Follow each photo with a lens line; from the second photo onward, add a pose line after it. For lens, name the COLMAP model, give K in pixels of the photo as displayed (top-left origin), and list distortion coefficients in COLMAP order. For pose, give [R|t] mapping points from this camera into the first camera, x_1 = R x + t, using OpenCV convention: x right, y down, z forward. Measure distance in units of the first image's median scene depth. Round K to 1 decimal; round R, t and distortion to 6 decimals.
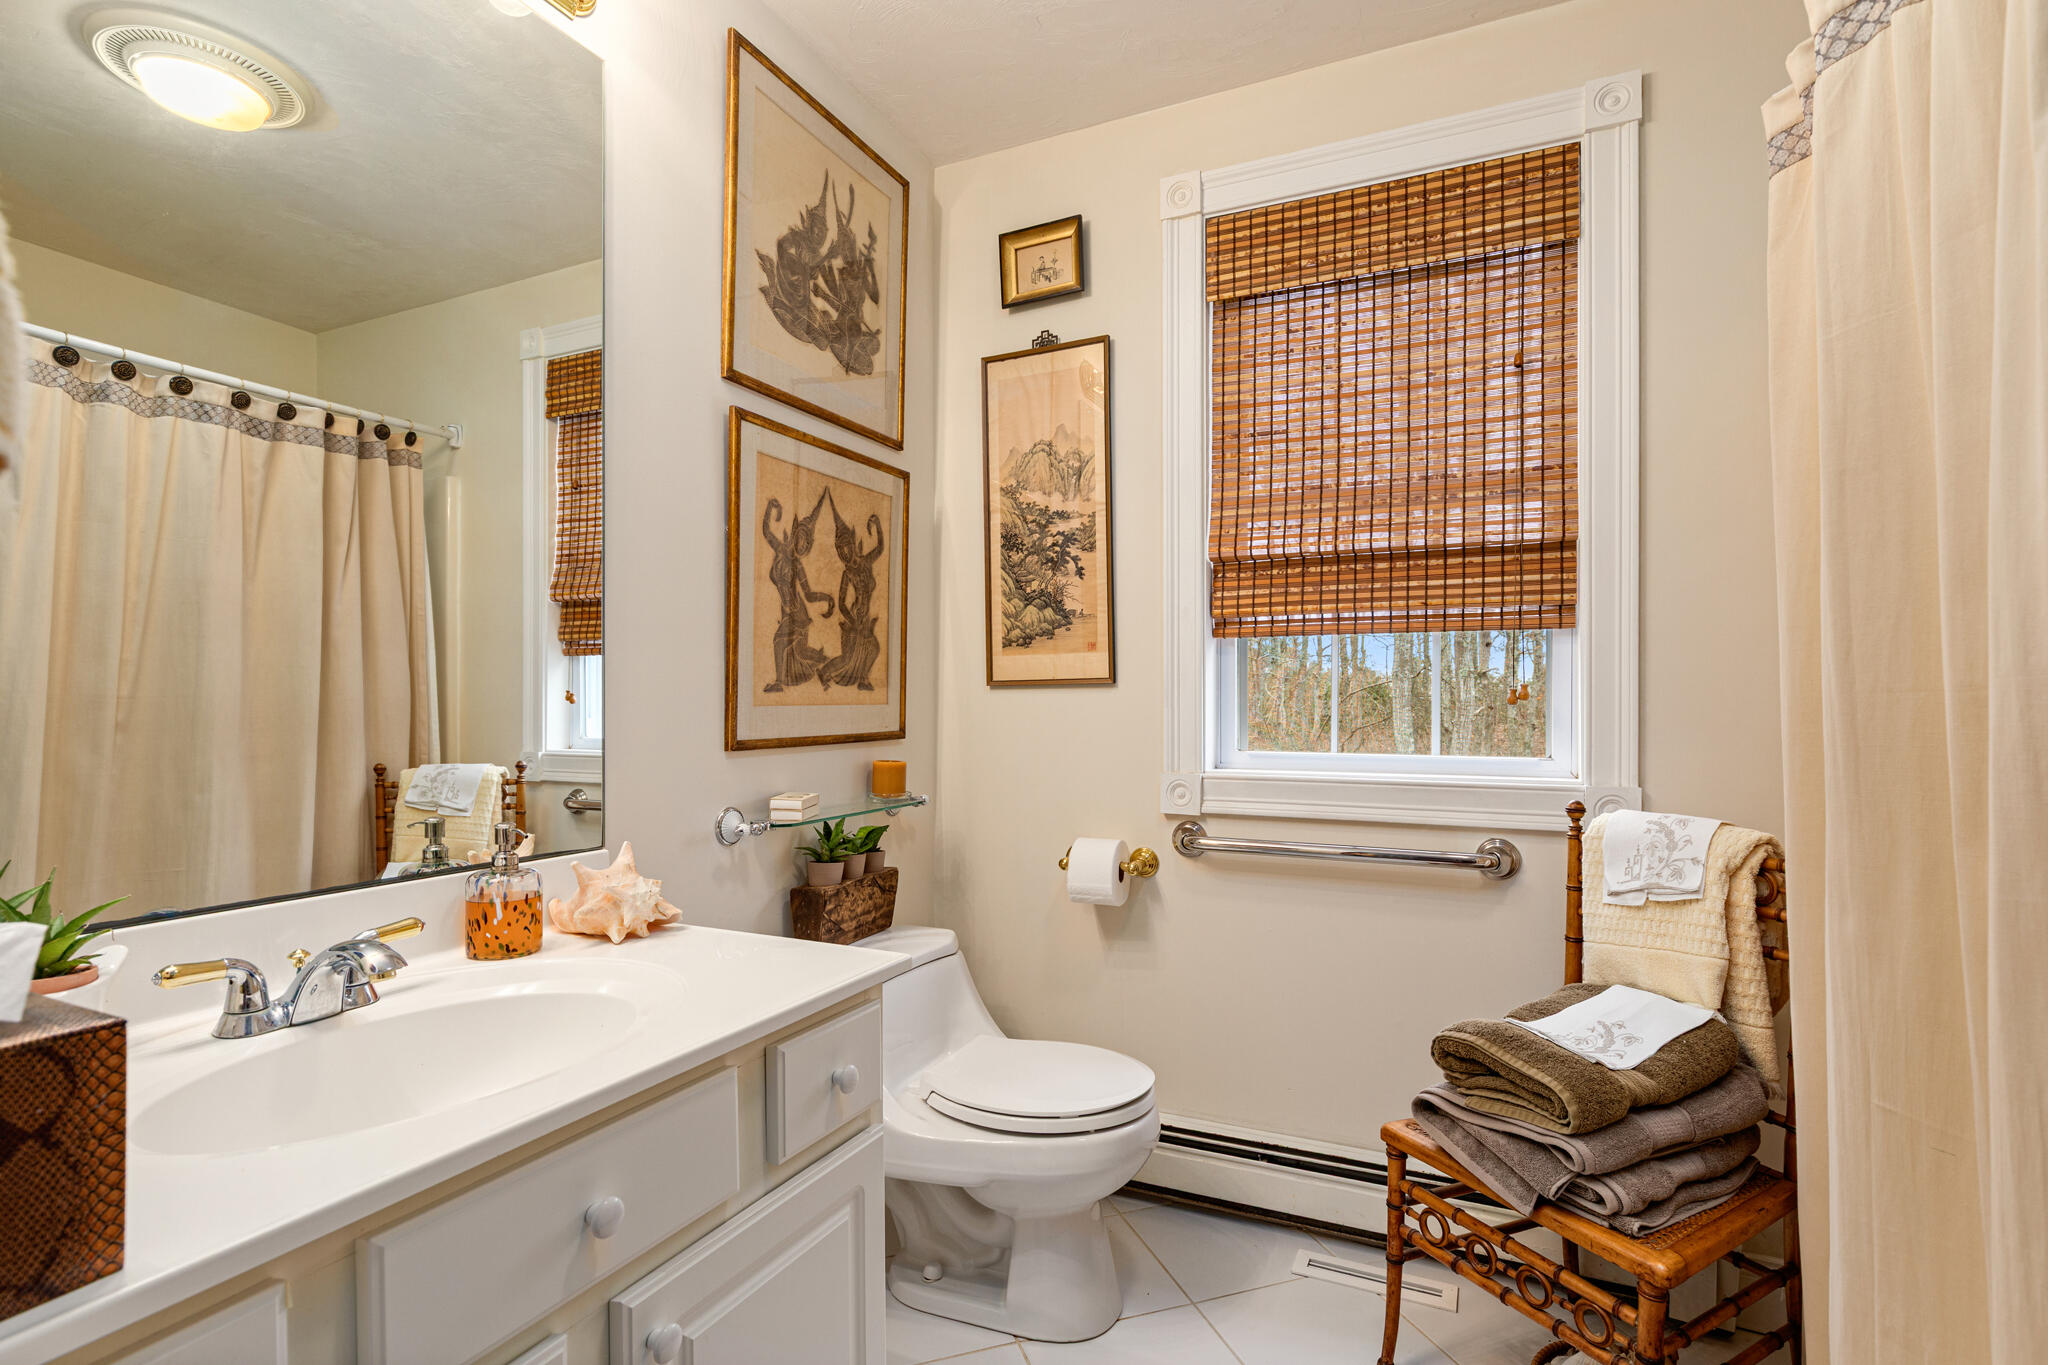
lens RADIAL K [[1017.8, 0, 1032.3], [0, 1017.8, 694.4], [0, 0, 1]] dist [0.002649, 0.000390]
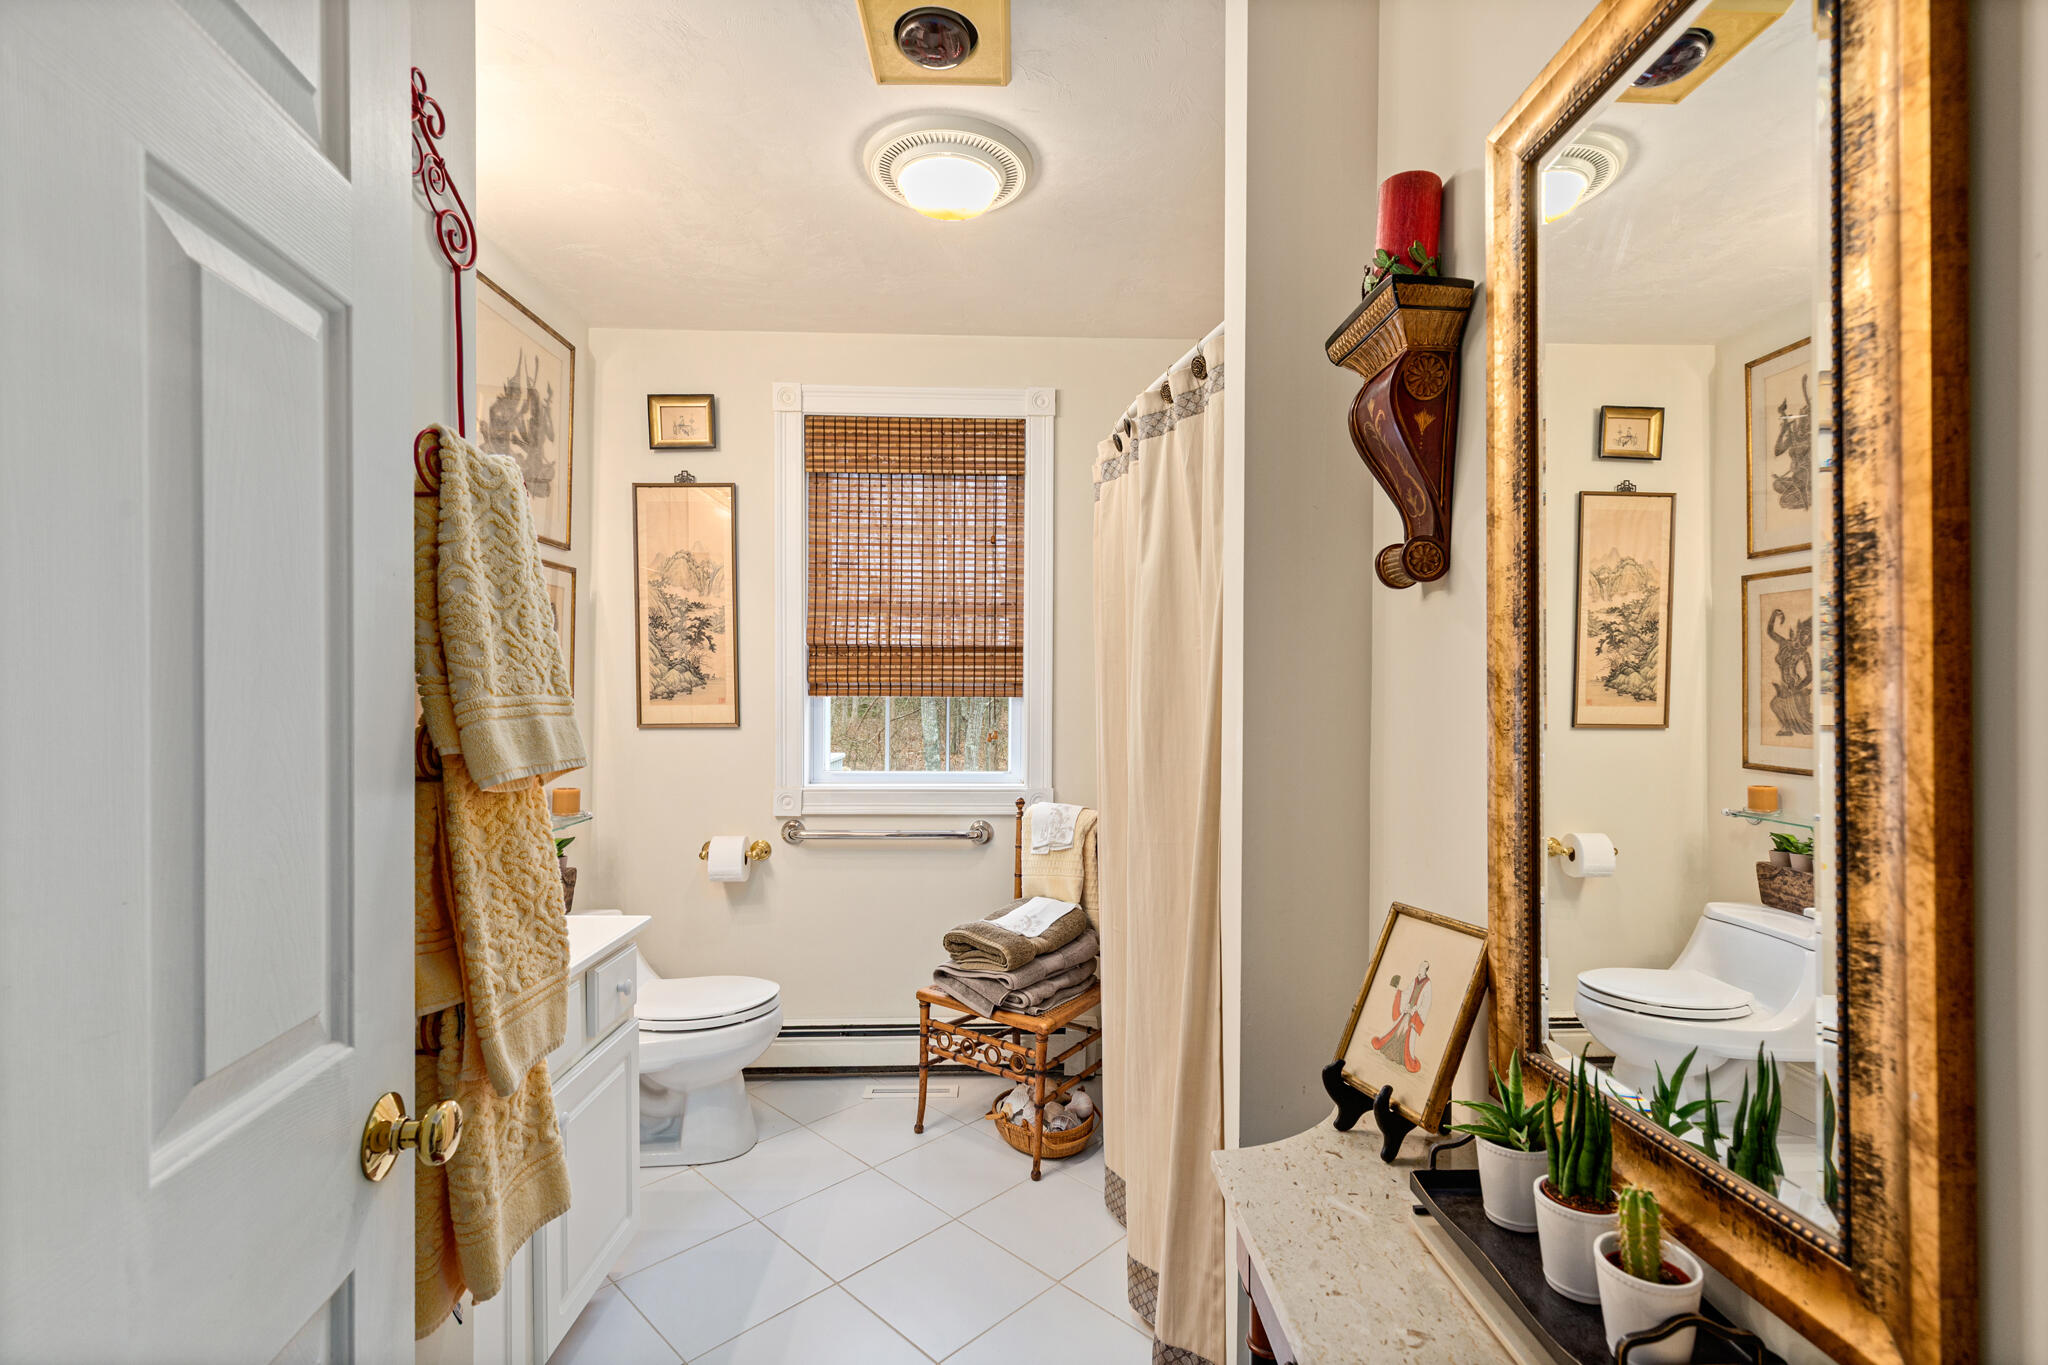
lens RADIAL K [[926.6, 0, 1024.3], [0, 926.6, 691.8], [0, 0, 1]] dist [0.007055, -0.002015]
pose [[0.899860, 0.000920, 0.436179, -0.145720], [-0.002391, 0.999993, 0.002823, -0.074038], [-0.436173, -0.003584, 0.899856, -0.400947]]
